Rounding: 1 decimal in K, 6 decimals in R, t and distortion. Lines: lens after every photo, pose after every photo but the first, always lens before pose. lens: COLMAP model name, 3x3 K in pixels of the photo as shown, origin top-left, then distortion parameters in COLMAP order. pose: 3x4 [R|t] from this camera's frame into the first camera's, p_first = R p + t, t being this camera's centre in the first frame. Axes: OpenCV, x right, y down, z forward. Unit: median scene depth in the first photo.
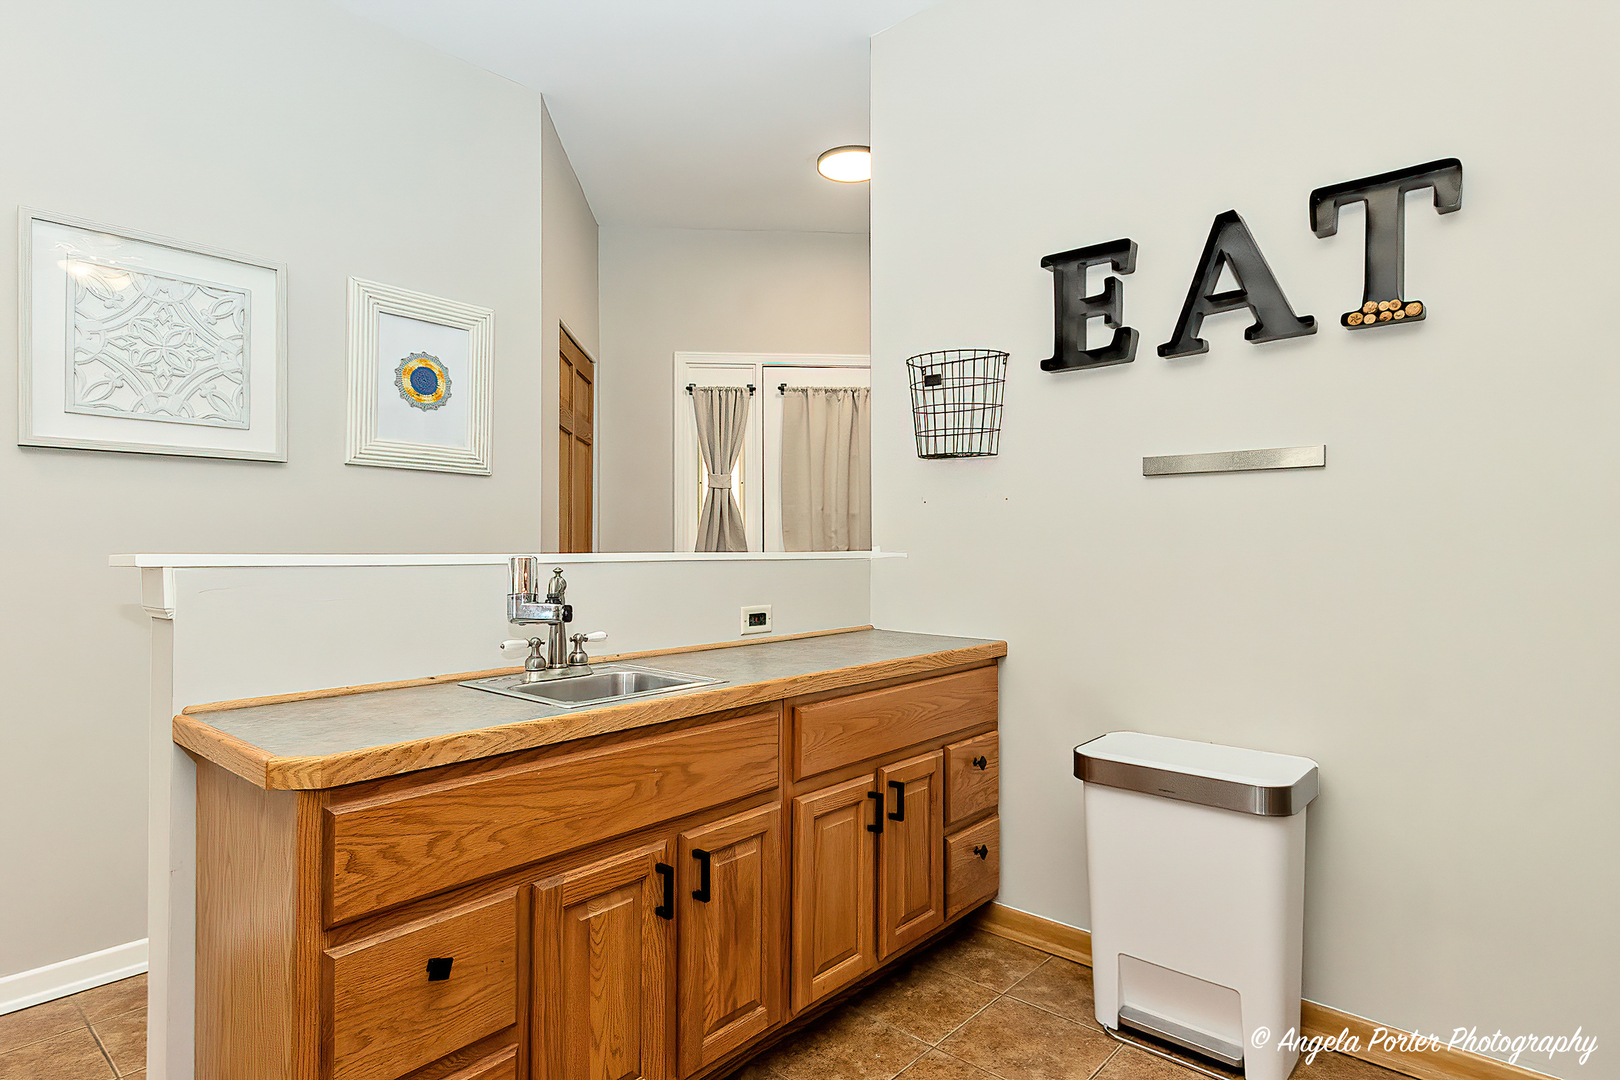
lens RADIAL K [[871.7, 0, 807.3], [0, 871.7, 532.3], [0, 0, 1]] dist [0.011810, -0.000419]
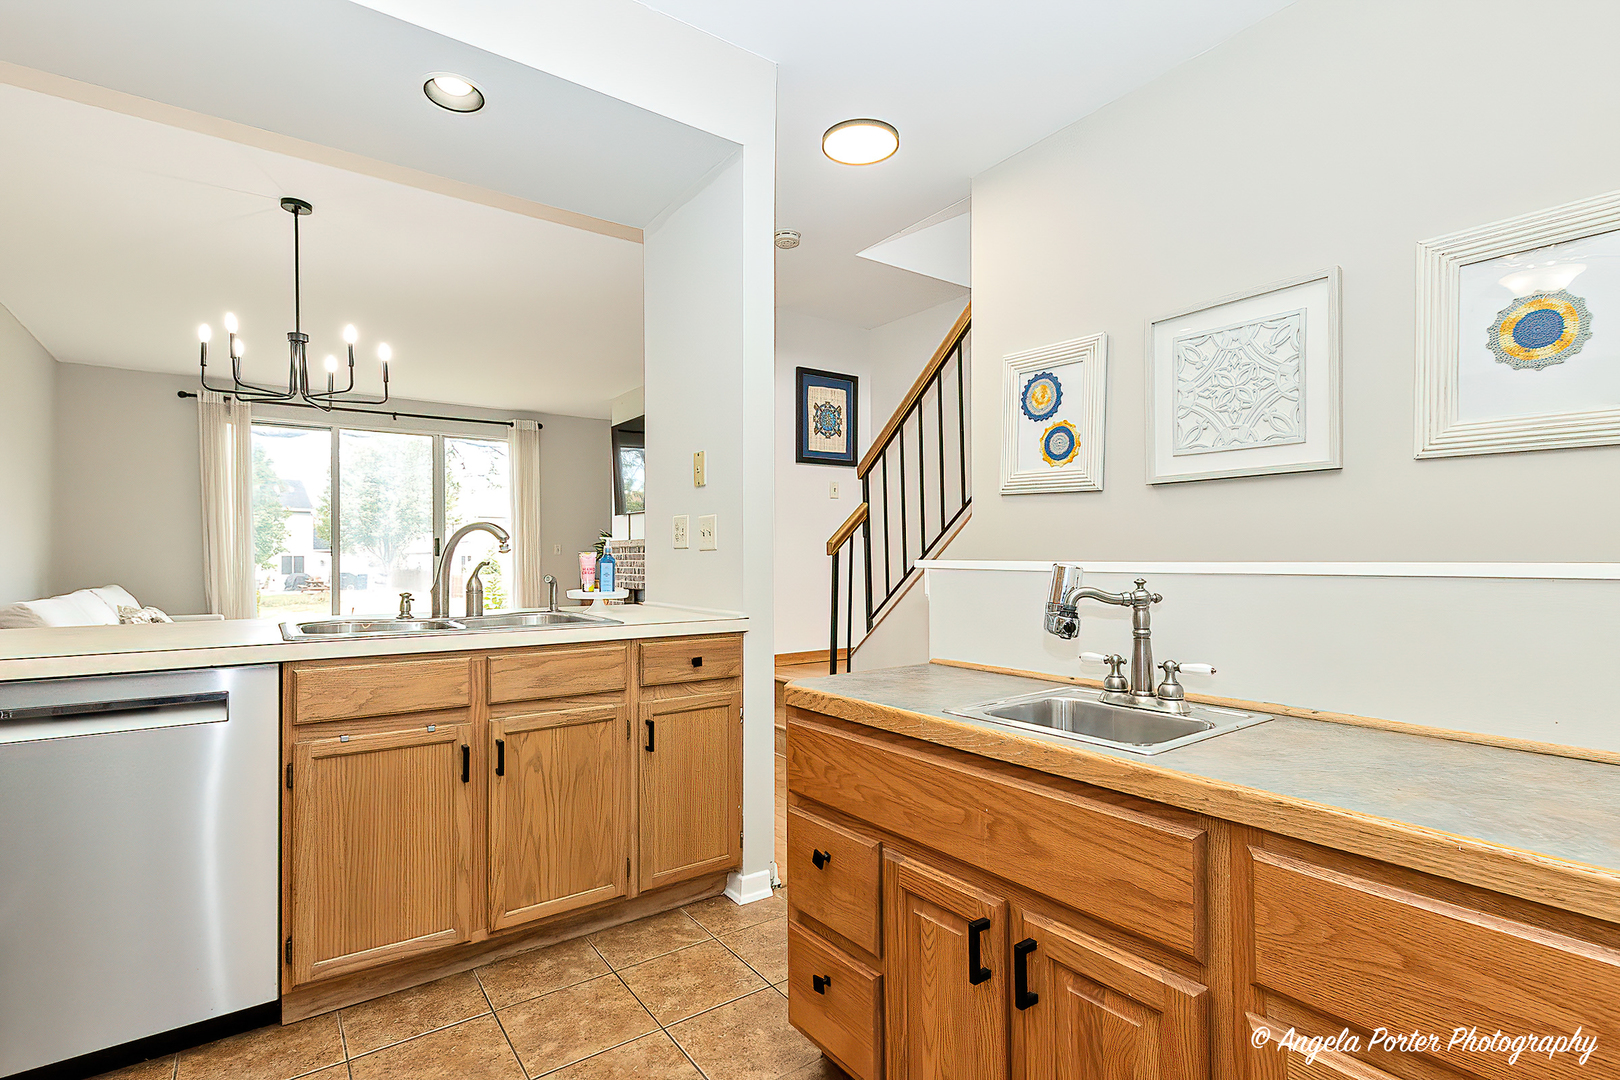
lens RADIAL K [[775.7, 0, 819.2], [0, 775.7, 554.2], [0, 0, 1]] dist [0.013701, -0.003812]
pose [[-0.213850, -0.005227, -0.976852, 0.525964], [0.017821, 0.999798, -0.009251, 0.018546], [0.976704, -0.019387, -0.213714, 0.854690]]
